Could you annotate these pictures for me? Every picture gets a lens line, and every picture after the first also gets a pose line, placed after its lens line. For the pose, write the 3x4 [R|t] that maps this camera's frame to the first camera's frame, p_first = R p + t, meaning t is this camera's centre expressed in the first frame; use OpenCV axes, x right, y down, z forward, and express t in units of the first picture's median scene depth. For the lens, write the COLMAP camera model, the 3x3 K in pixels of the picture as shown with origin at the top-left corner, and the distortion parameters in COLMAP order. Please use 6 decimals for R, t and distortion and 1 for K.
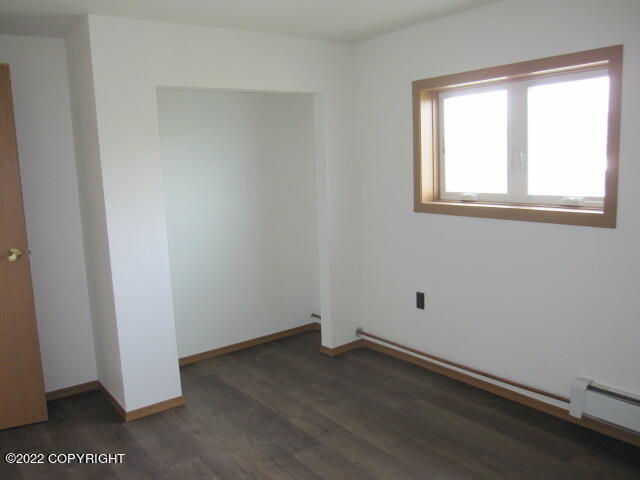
lens RADIAL K [[535.8, 0, 320.0], [0, 535.8, 240.0], [0, 0, 1]] dist [-0.016313, -0.004859]
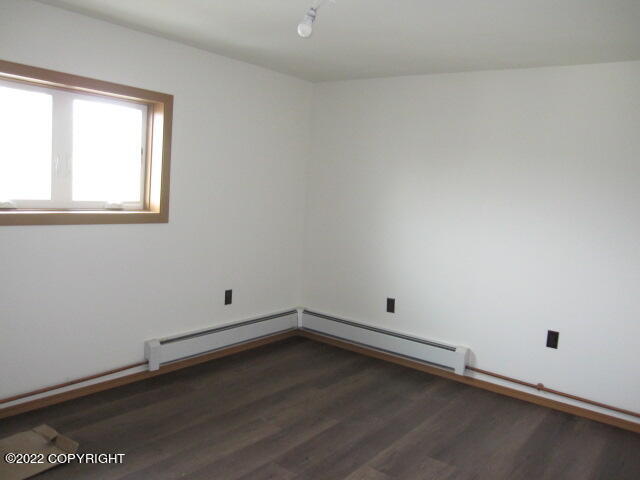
lens RADIAL K [[535.8, 0, 320.0], [0, 535.8, 240.0], [0, 0, 1]] dist [-0.016313, -0.004859]
pose [[-0.245969, -0.073445, 0.966491, -0.692739], [0.092261, 0.990824, 0.098775, -0.060310], [-0.964877, 0.113465, -0.236936, 0.718141]]
